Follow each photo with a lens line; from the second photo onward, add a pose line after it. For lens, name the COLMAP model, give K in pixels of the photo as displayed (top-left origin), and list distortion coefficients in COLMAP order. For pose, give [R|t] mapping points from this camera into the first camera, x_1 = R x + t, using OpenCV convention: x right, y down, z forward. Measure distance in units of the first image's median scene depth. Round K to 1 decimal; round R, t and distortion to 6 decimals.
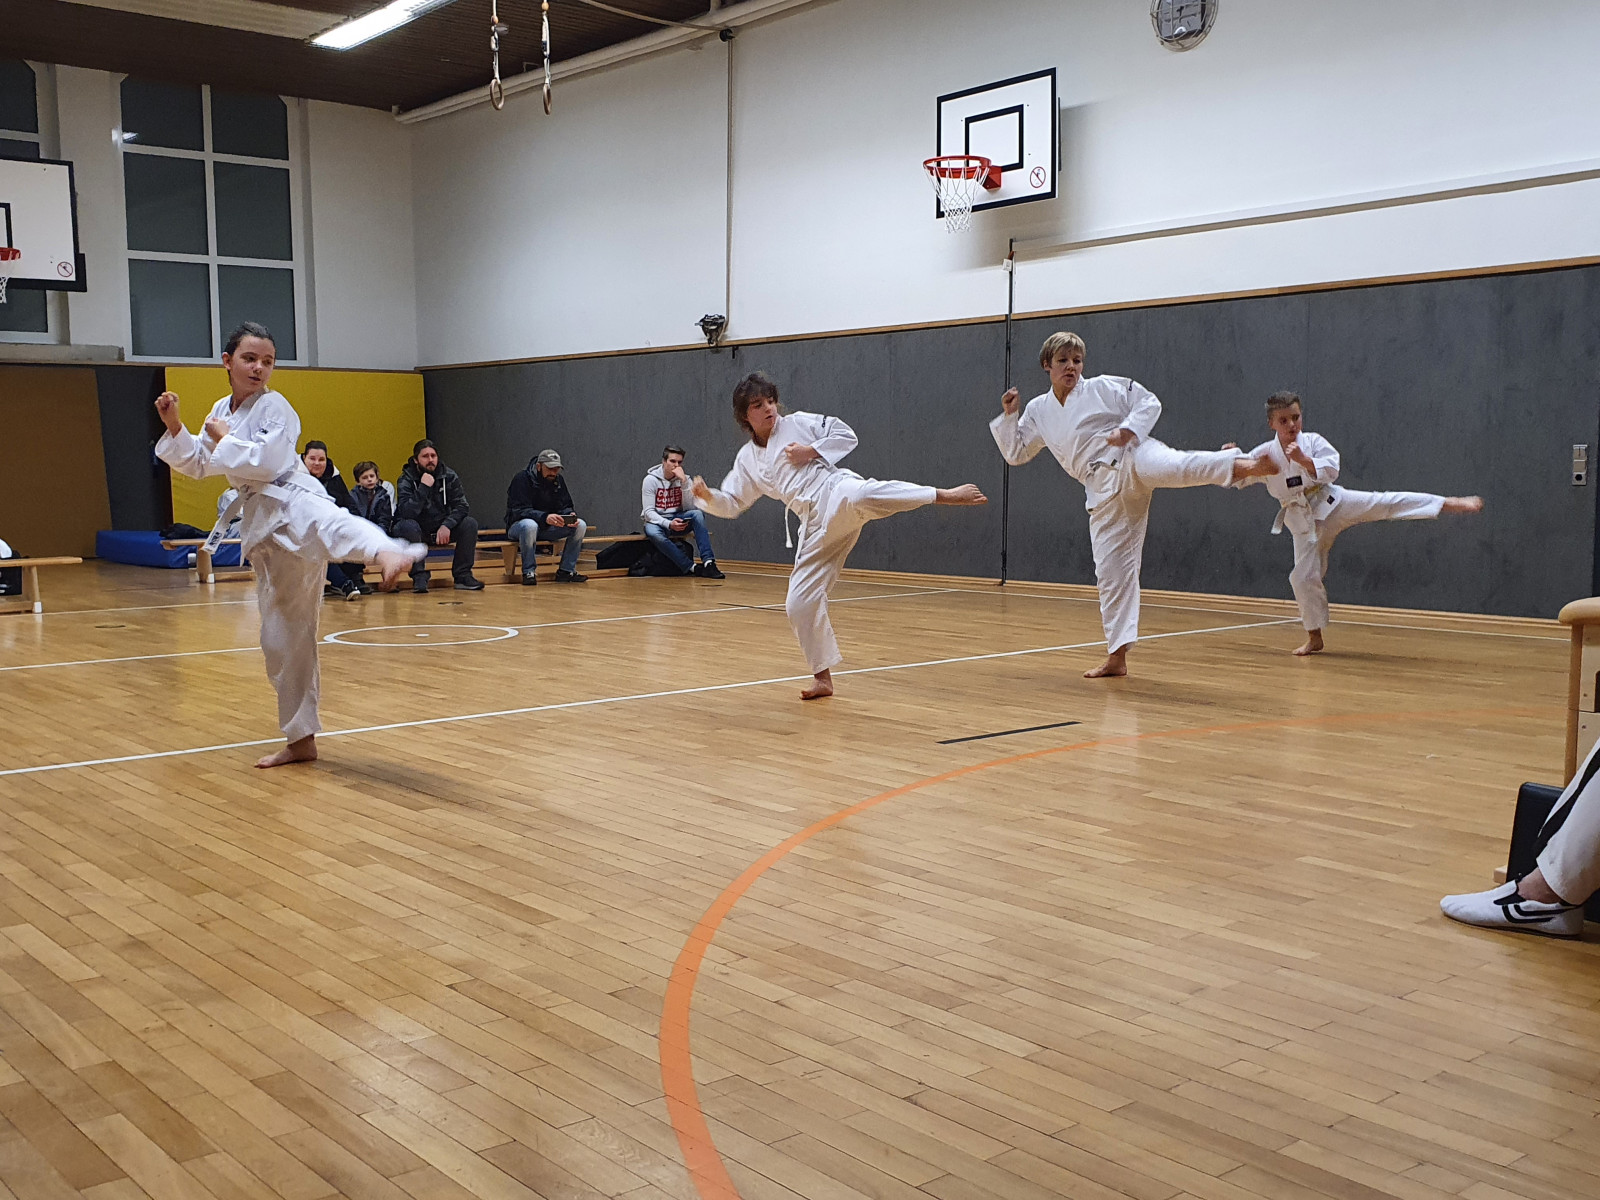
lens RADIAL K [[1656.9, 0, 781.3], [0, 1656.9, 607.6], [0, 0, 1]] dist [0.159965, -0.468107]
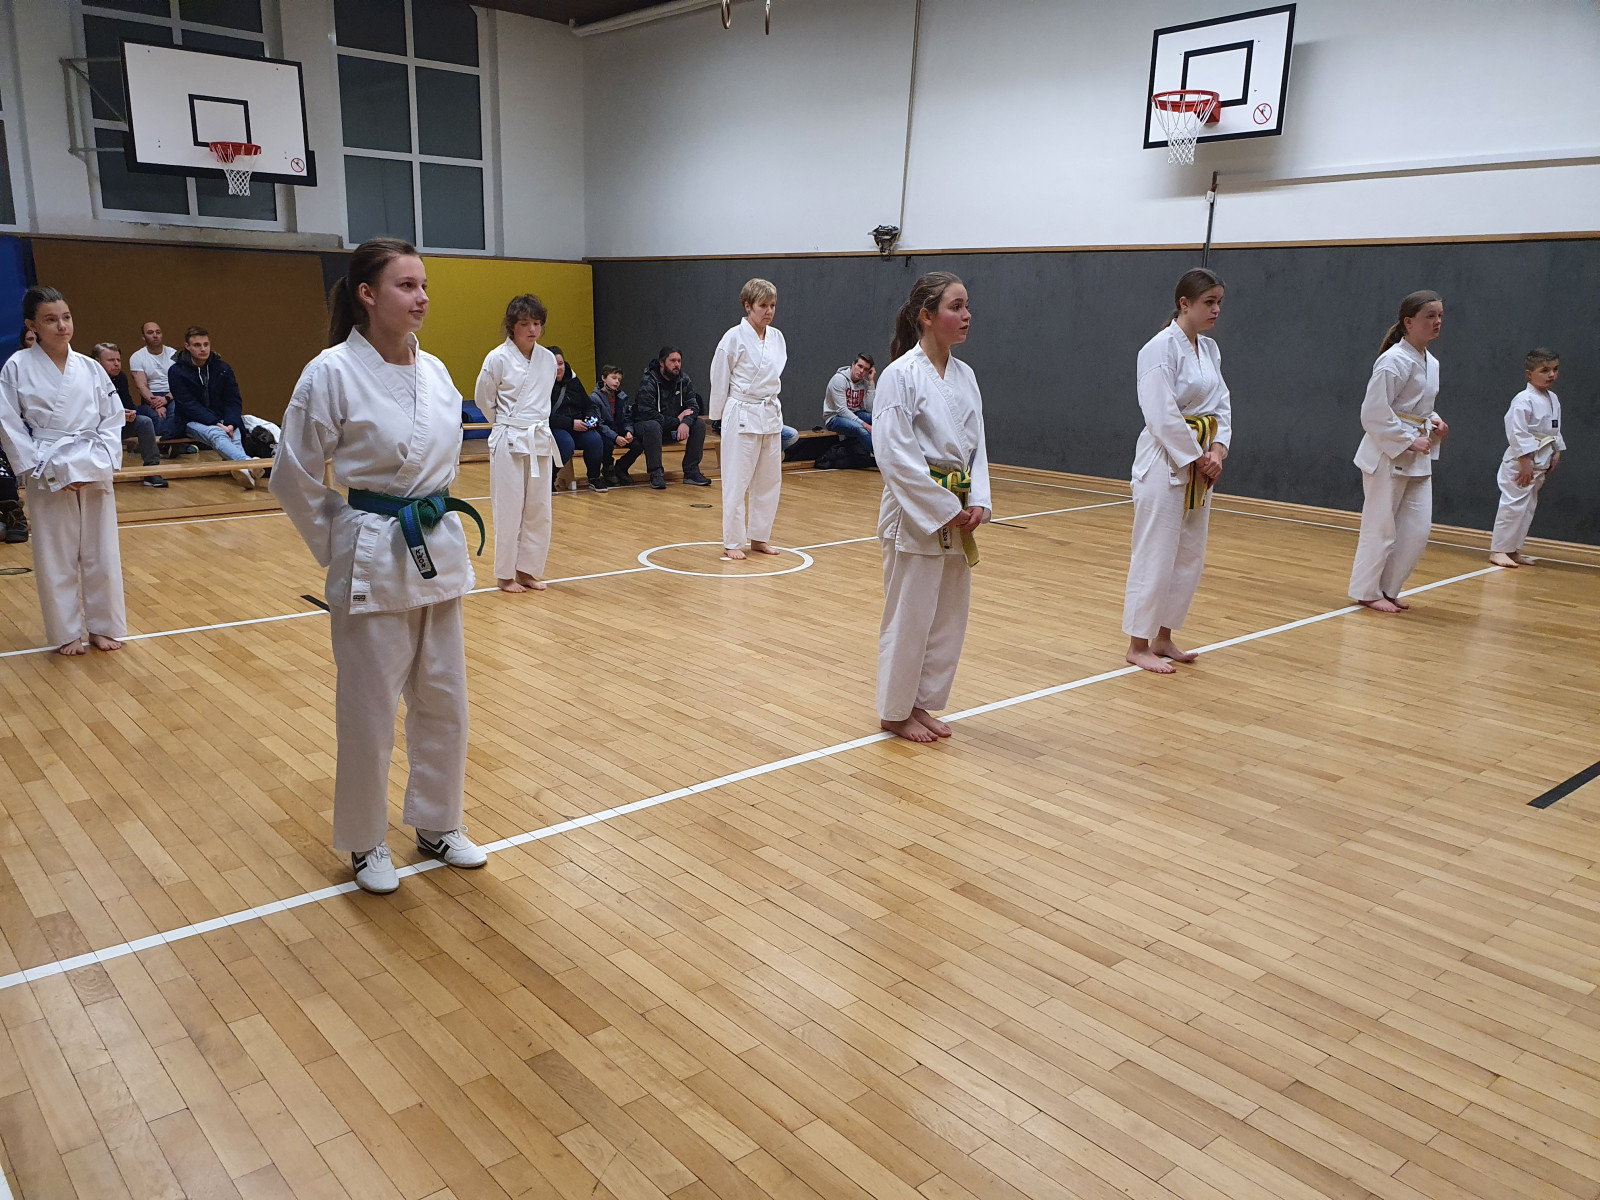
lens RADIAL K [[1228.1, 0, 745.1], [0, 1228.1, 603.8], [0, 0, 1]] dist [-0.010378, 0.034609]
pose [[0.999519, 0.026754, 0.015677, -0.360884], [-0.028811, 0.988189, 0.150505, -0.120176], [-0.011465, -0.150884, 0.988485, 0.390332]]
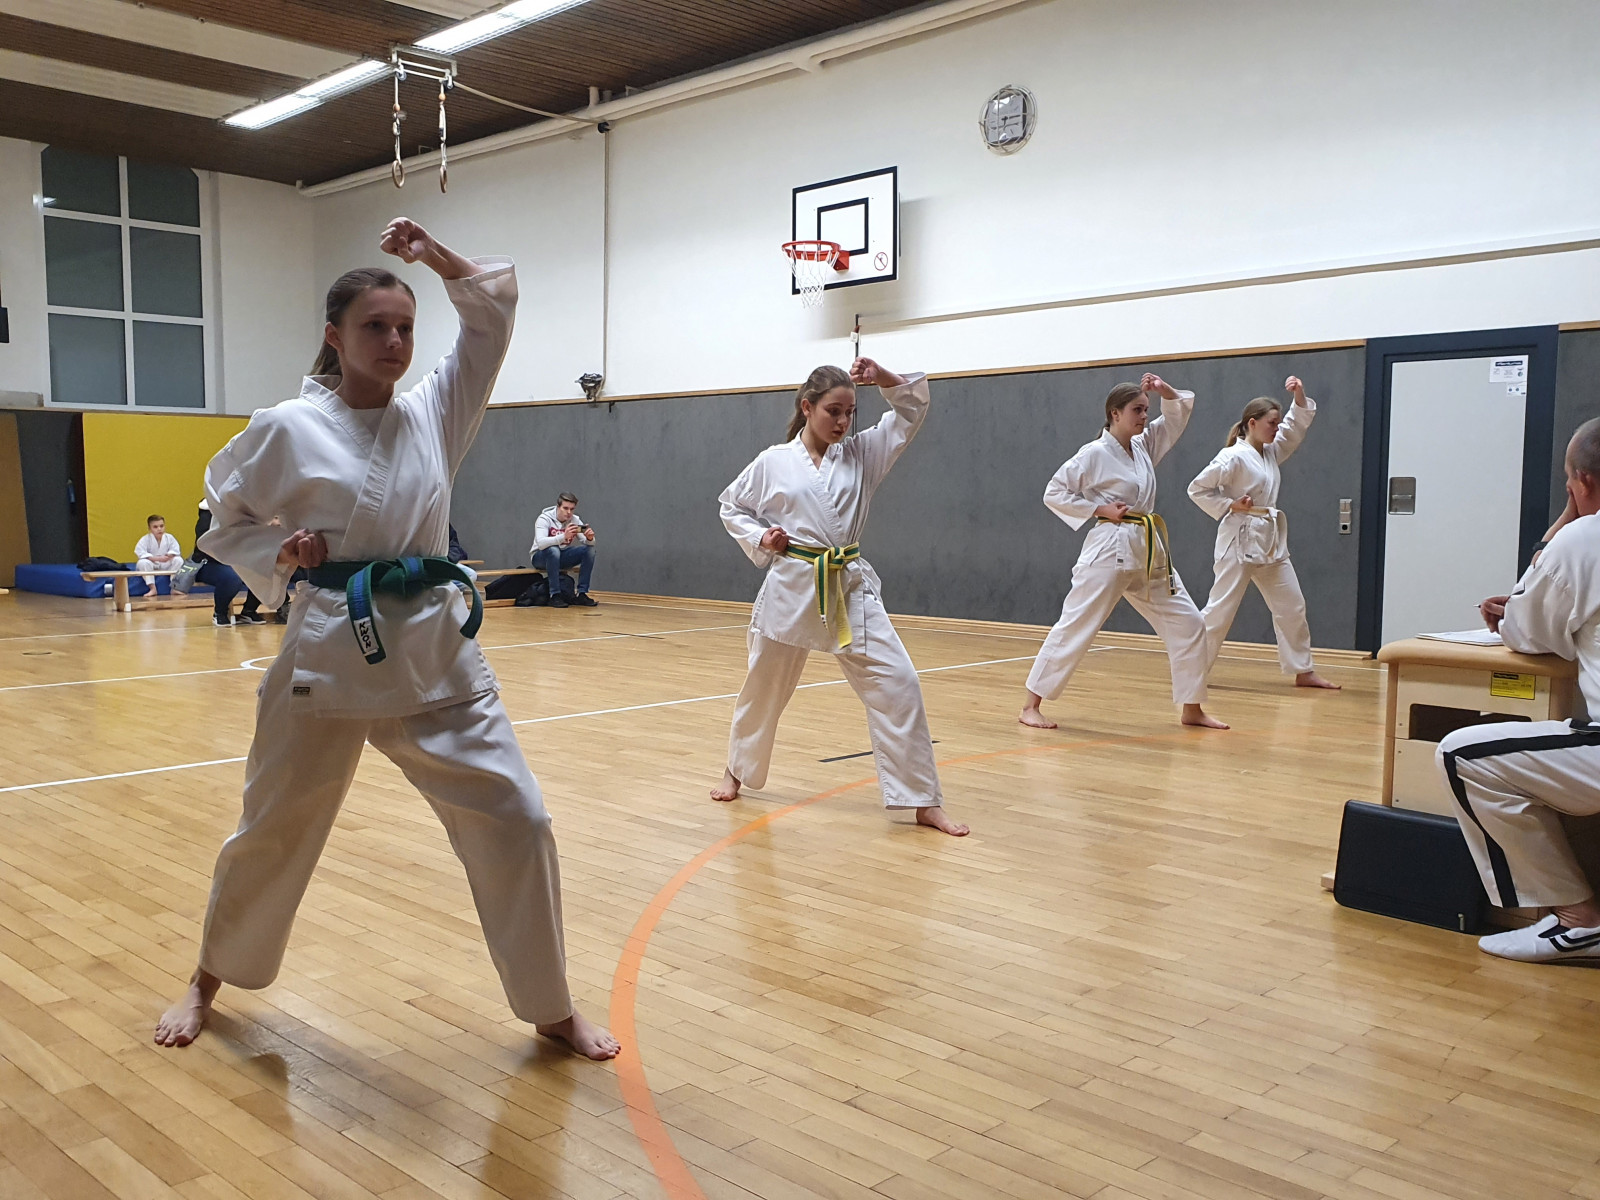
lens RADIAL K [[1459.7, 0, 768.1], [0, 1459.7, 607.1], [0, 0, 1]] dist [0.090473, -0.205805]
pose [[0.995723, 0.003256, 0.092328, -0.032986], [-0.001824, 0.999877, -0.015585, -0.008180], [-0.092367, 0.015350, 0.995607, 0.019076]]
